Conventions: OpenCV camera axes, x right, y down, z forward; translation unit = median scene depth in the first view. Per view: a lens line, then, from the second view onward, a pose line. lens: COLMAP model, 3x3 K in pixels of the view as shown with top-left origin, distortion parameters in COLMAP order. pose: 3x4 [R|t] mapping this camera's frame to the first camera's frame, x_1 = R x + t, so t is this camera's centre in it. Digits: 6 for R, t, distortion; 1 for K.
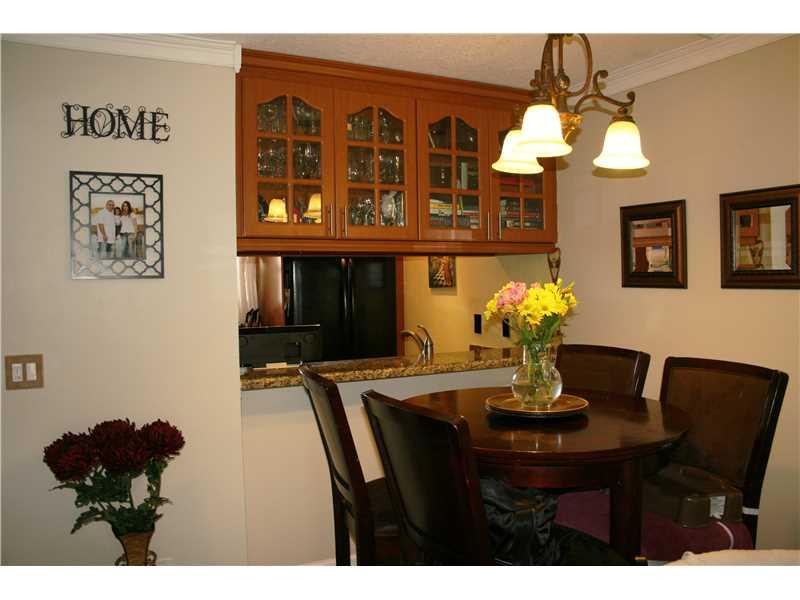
lens RADIAL K [[401.9, 0, 348.3], [0, 401.9, 278.0], [0, 0, 1]] dist [-0.047212, 0.000316]
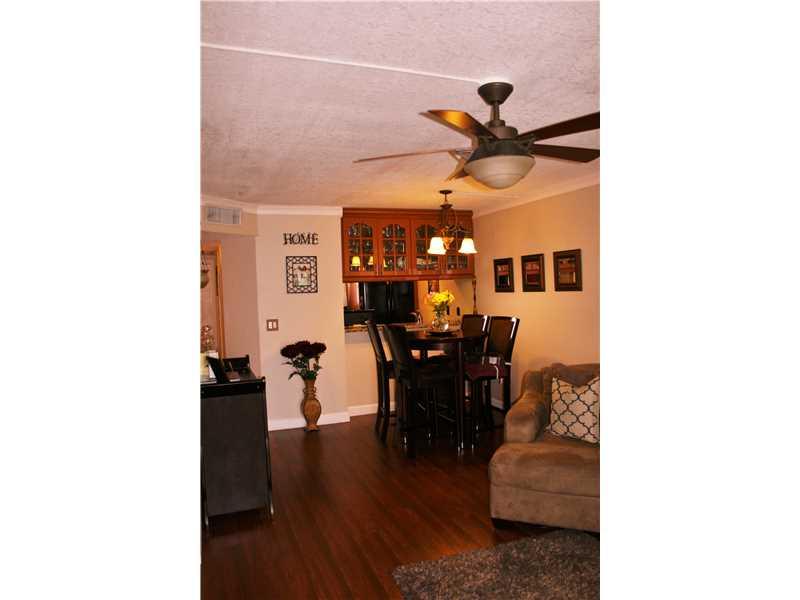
lens RADIAL K [[548.8, 0, 400.0], [0, 548.8, 300.0], [0, 0, 1]] dist [-0.088742, 0.004286]
pose [[0.992606, -0.017985, -0.120044, 0.602862], [0.017186, 0.999823, -0.007687, 0.096711], [0.120161, 0.005567, 0.992739, -2.879053]]
